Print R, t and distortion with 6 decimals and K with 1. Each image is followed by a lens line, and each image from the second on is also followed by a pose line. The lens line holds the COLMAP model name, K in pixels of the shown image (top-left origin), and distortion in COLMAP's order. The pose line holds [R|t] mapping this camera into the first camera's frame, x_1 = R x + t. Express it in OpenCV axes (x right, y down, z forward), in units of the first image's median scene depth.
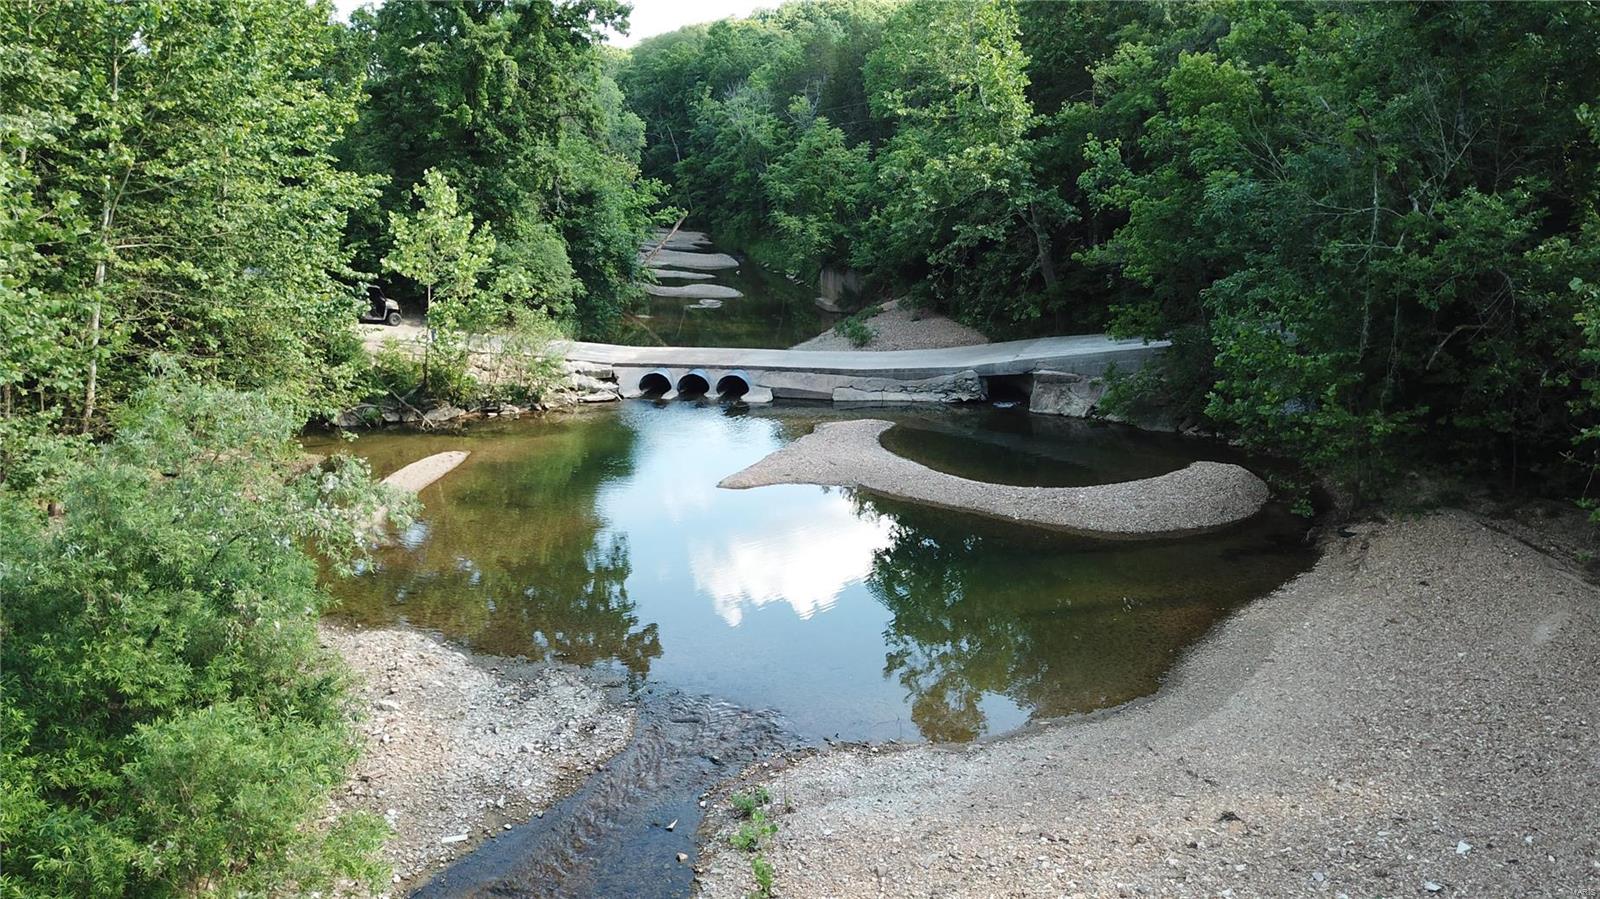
lens RADIAL K [[1126.3, 0, 854.4], [0, 1126.3, 424.6], [0, 0, 1]] dist [0.168482, -0.452687]
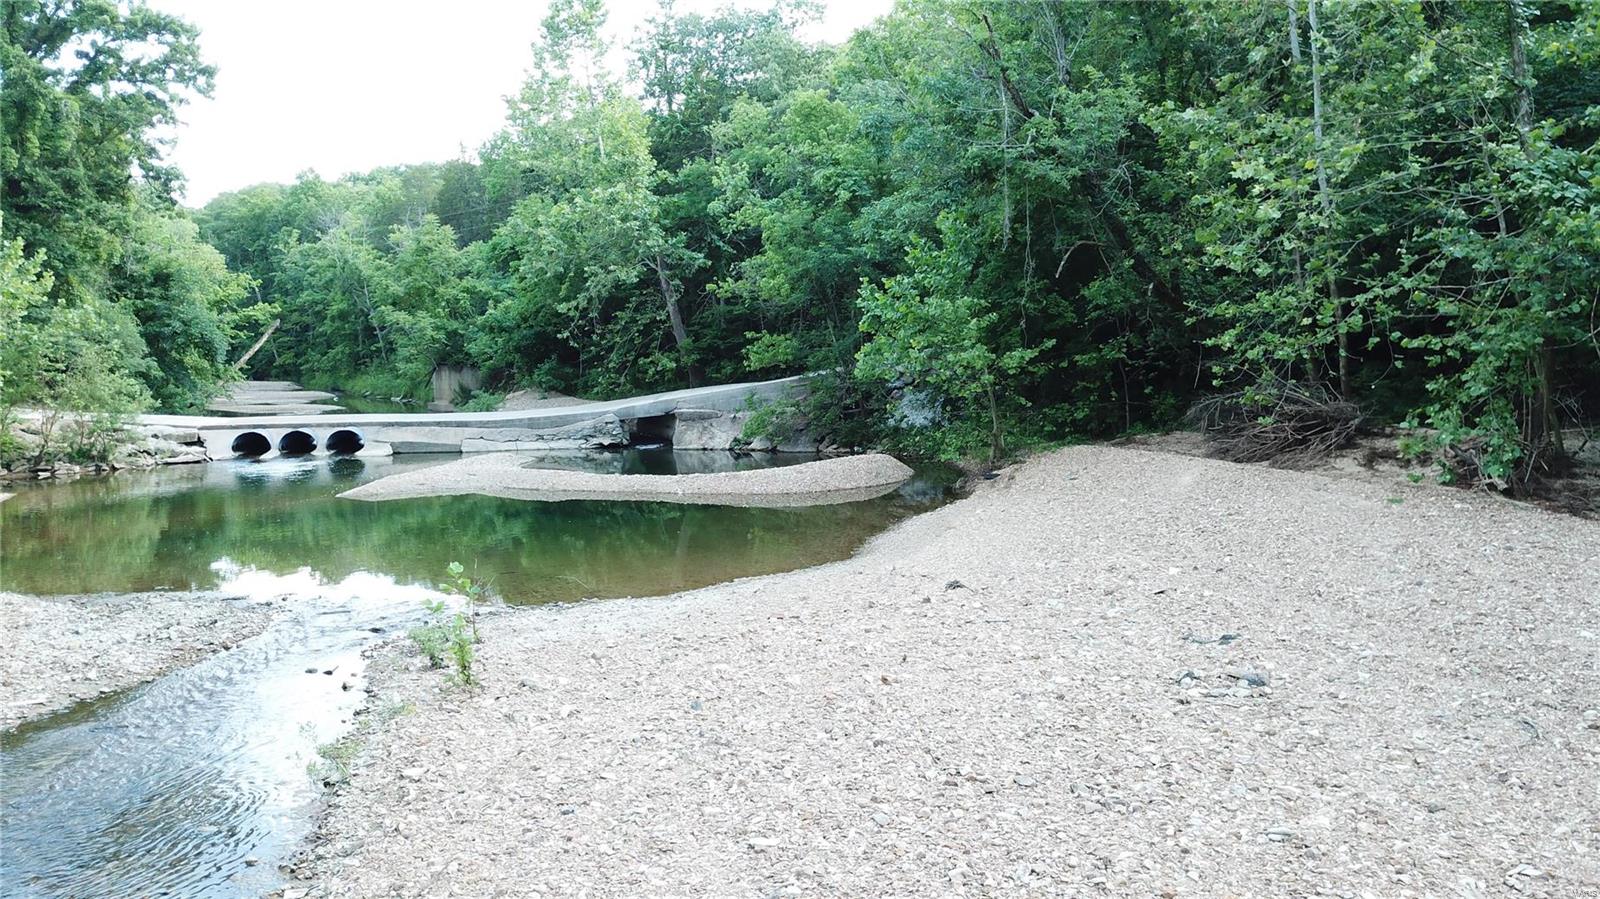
lens RADIAL K [[1127.7, 0, 801.4], [0, 1127.7, 452.1], [0, 0, 1]] dist [-0.002065, 0.011207]
pose [[0.954934, -0.034882, 0.294762, -0.024718], [0.075904, 0.988749, -0.128898, 0.112807], [-0.286950, 0.145463, 0.946837, 0.038885]]
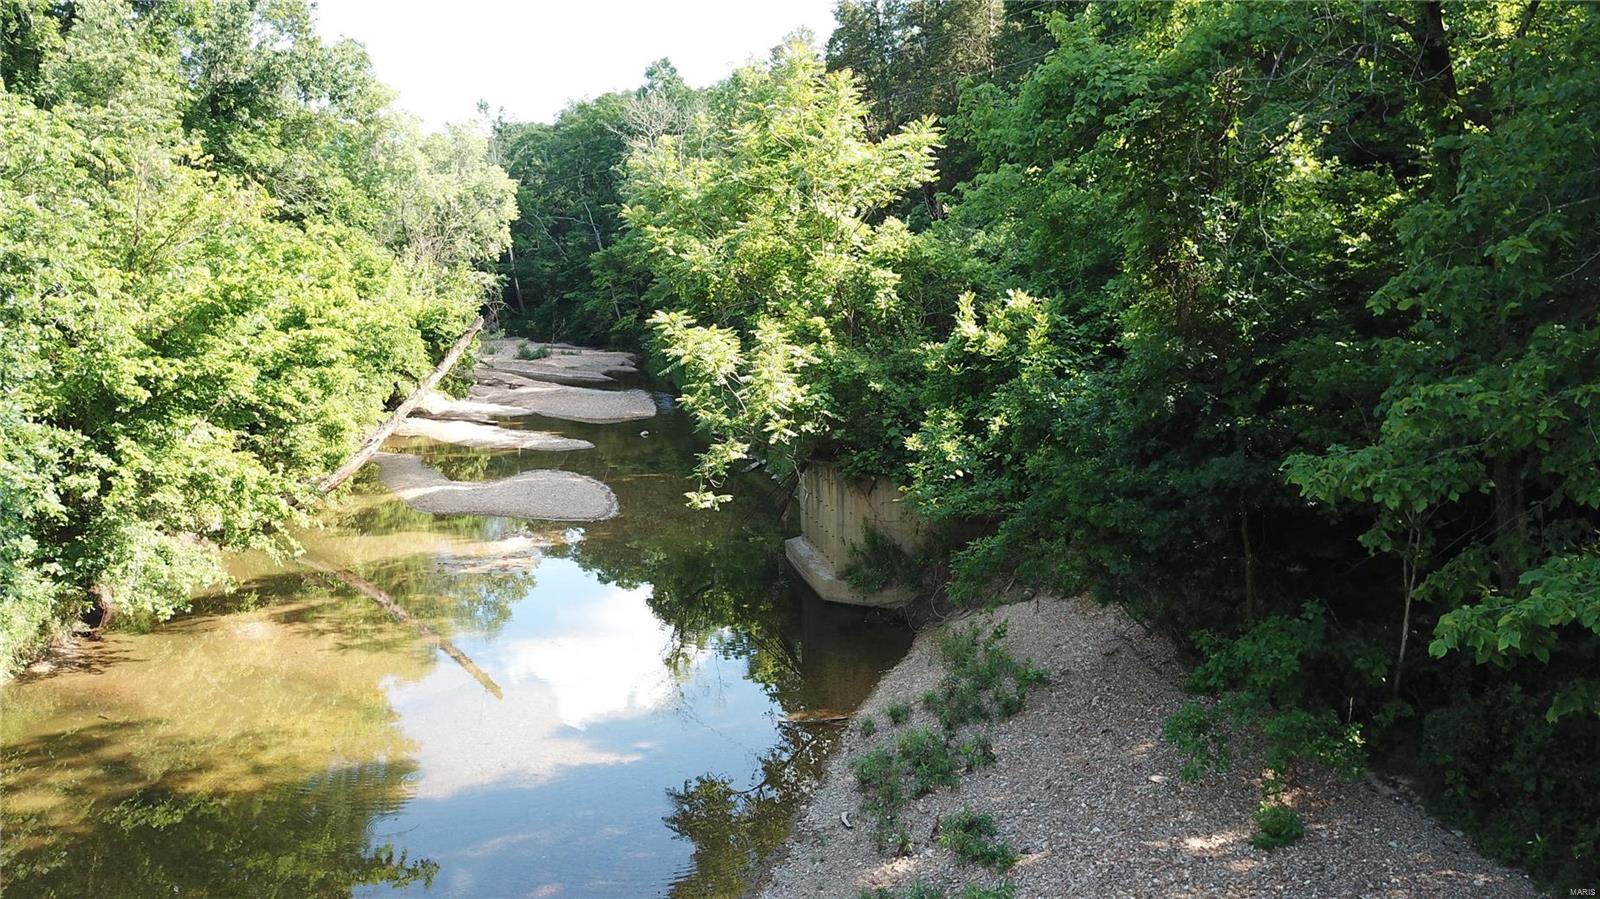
lens RADIAL K [[1127.7, 0, 801.4], [0, 1127.7, 452.1], [0, 0, 1]] dist [-0.002065, 0.011207]
pose [[0.999477, -0.006473, -0.031676, -0.026767], [0.004184, 0.997410, -0.071810, -0.176715], [0.032059, 0.071640, 0.996915, 0.960977]]
